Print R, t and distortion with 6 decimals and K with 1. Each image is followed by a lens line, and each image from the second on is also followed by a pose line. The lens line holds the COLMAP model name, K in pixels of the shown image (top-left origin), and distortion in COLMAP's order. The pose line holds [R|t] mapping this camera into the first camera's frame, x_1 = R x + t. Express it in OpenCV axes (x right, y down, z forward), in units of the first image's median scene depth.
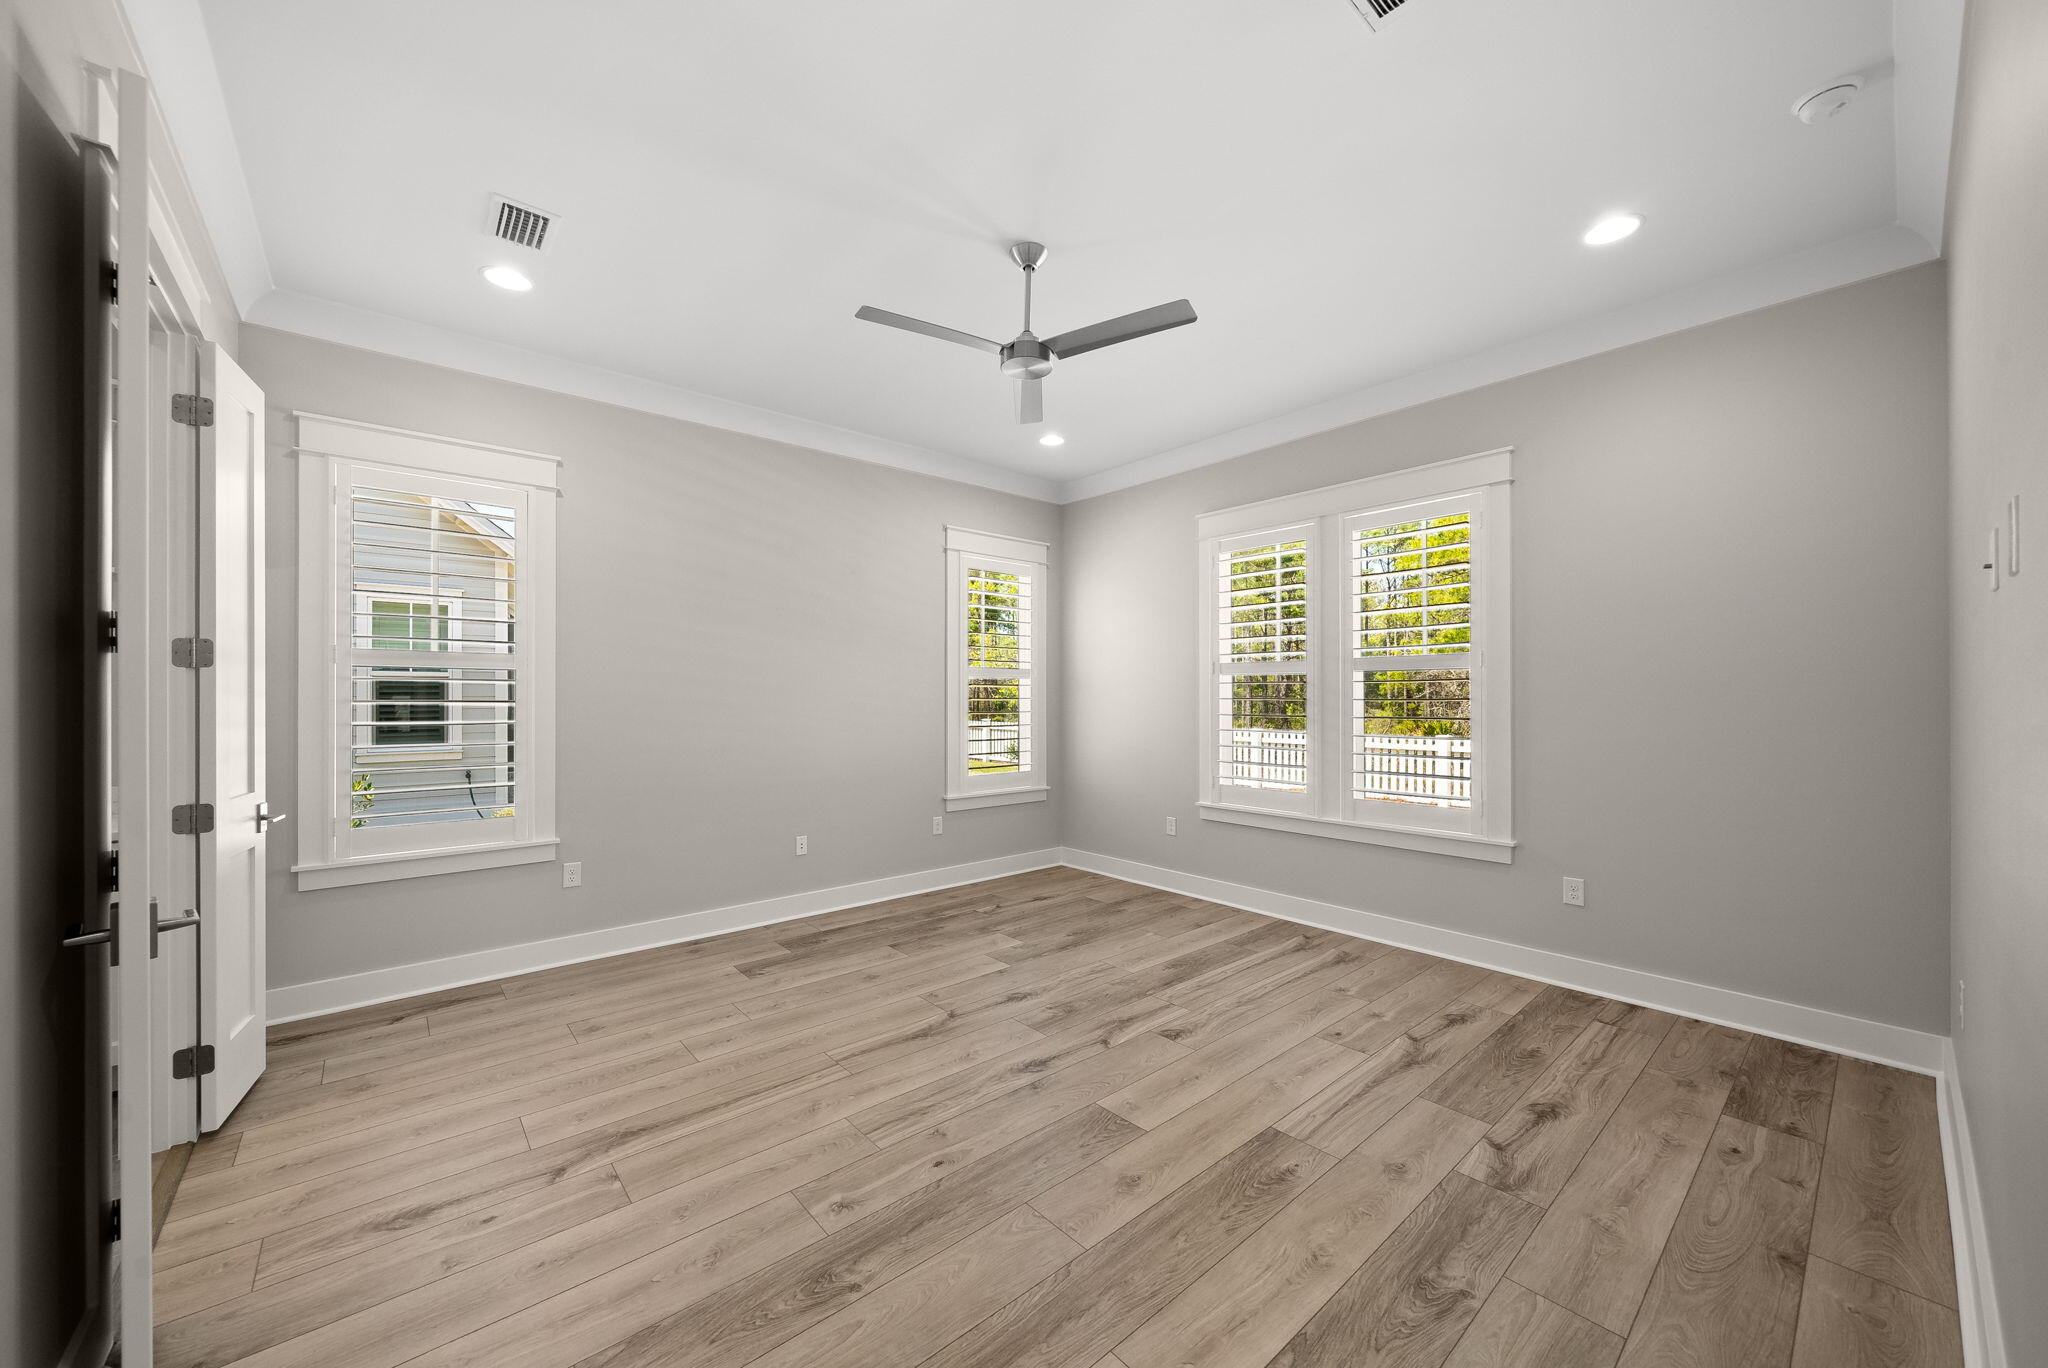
lens RADIAL K [[752.1, 0, 1024.0], [0, 752.1, 684.0], [0, 0, 1]] dist [-0.000159, -0.000053]
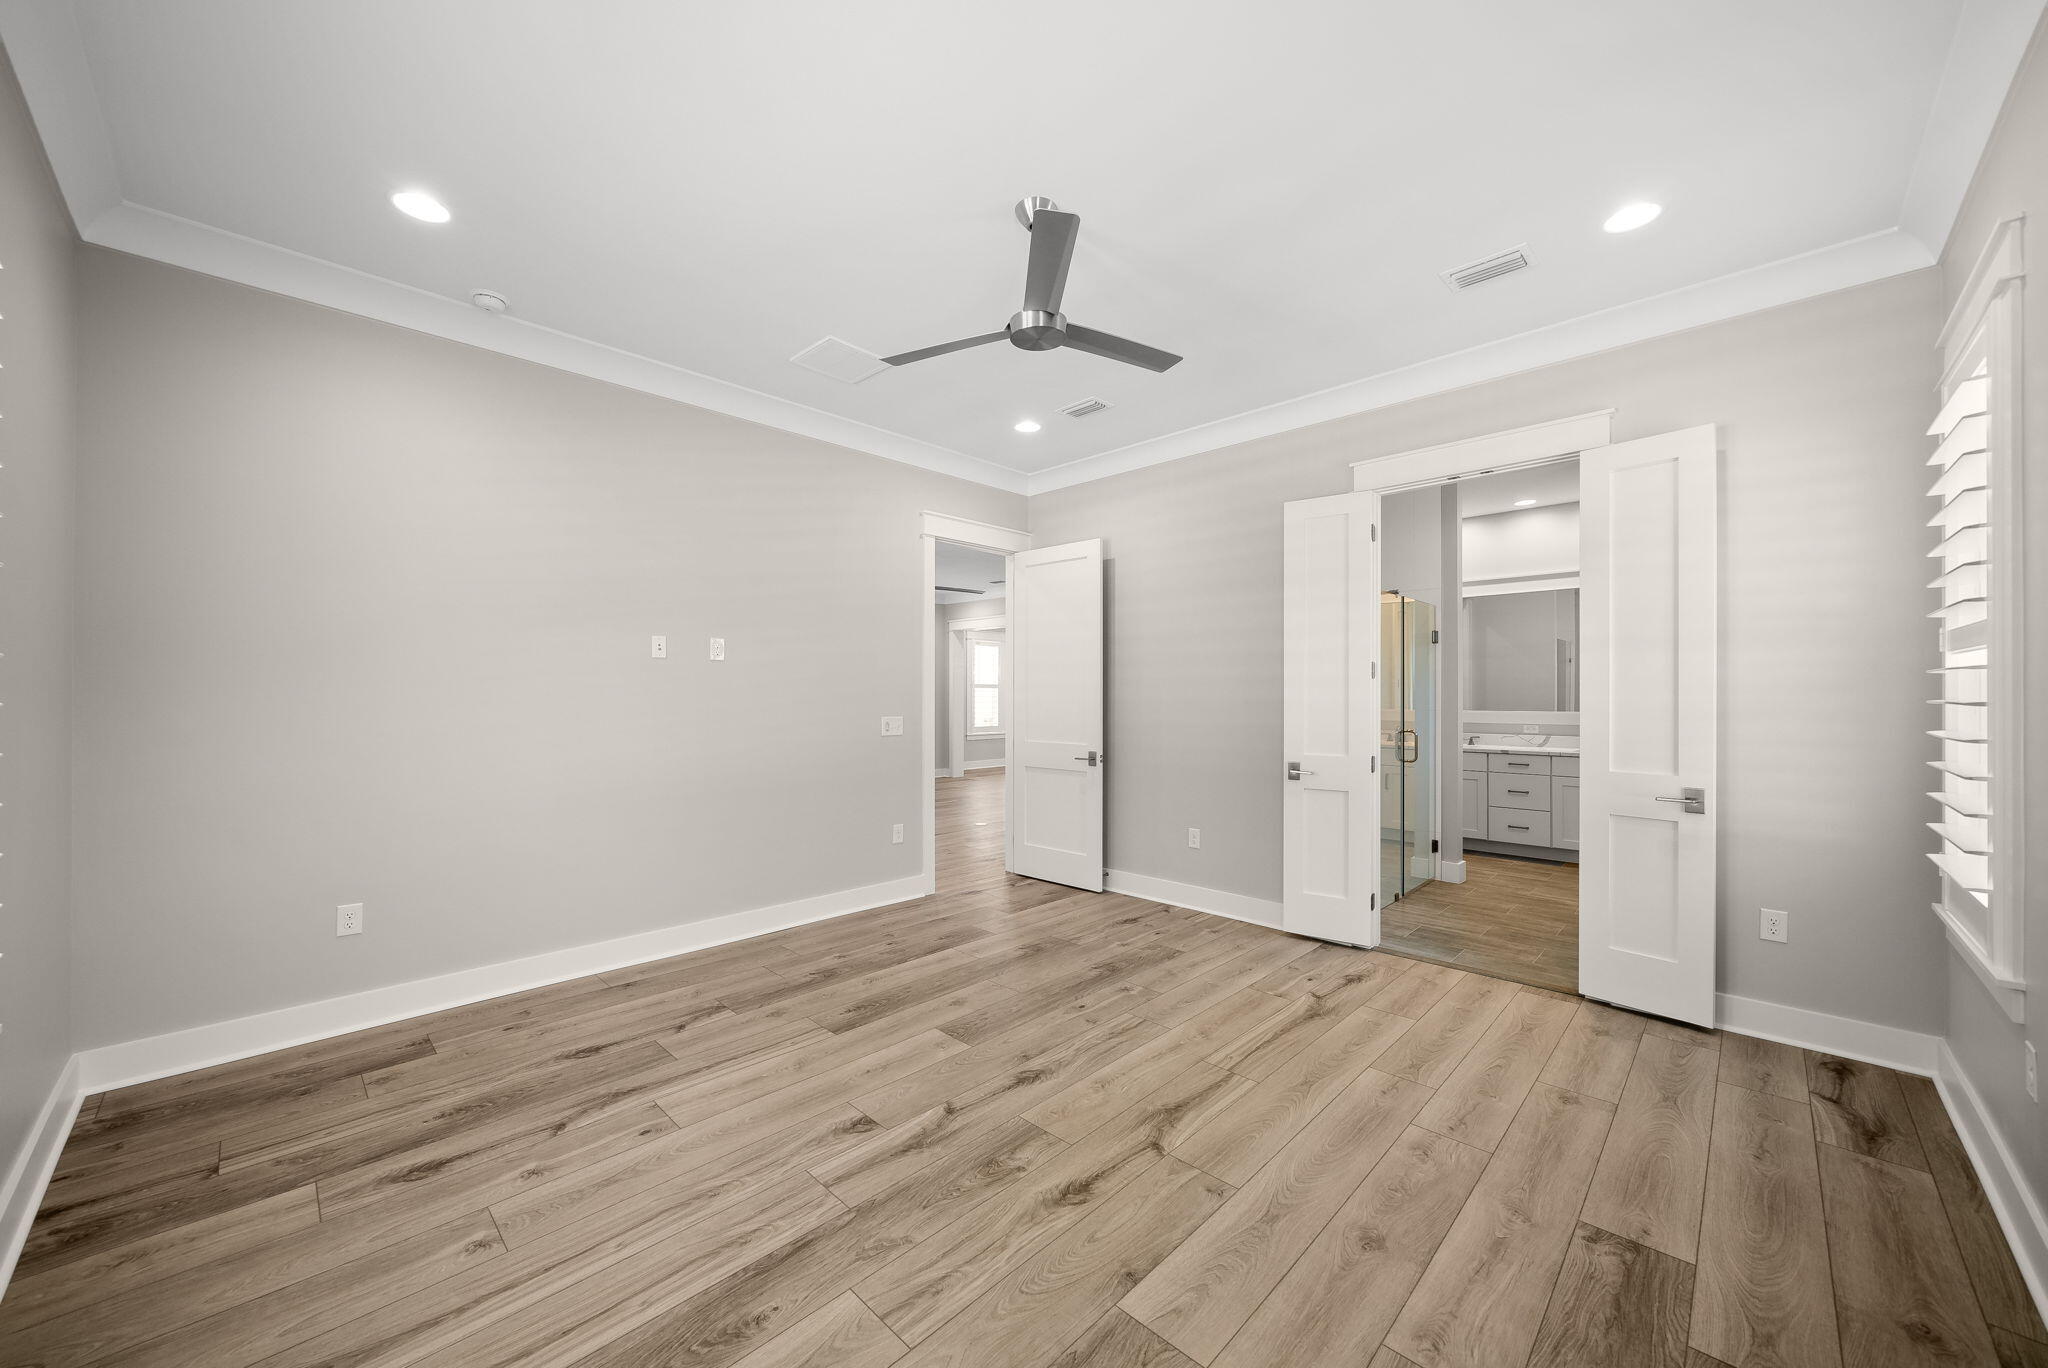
lens RADIAL K [[752.1, 0, 1024.0], [0, 752.1, 684.0], [0, 0, 1]] dist [-0.000159, -0.000053]
pose [[-0.996275, -0.001155, -0.086223, 0.102321], [0.001571, 0.999501, -0.031546, 0.030542], [0.086217, -0.031564, -0.995776, 1.936702]]
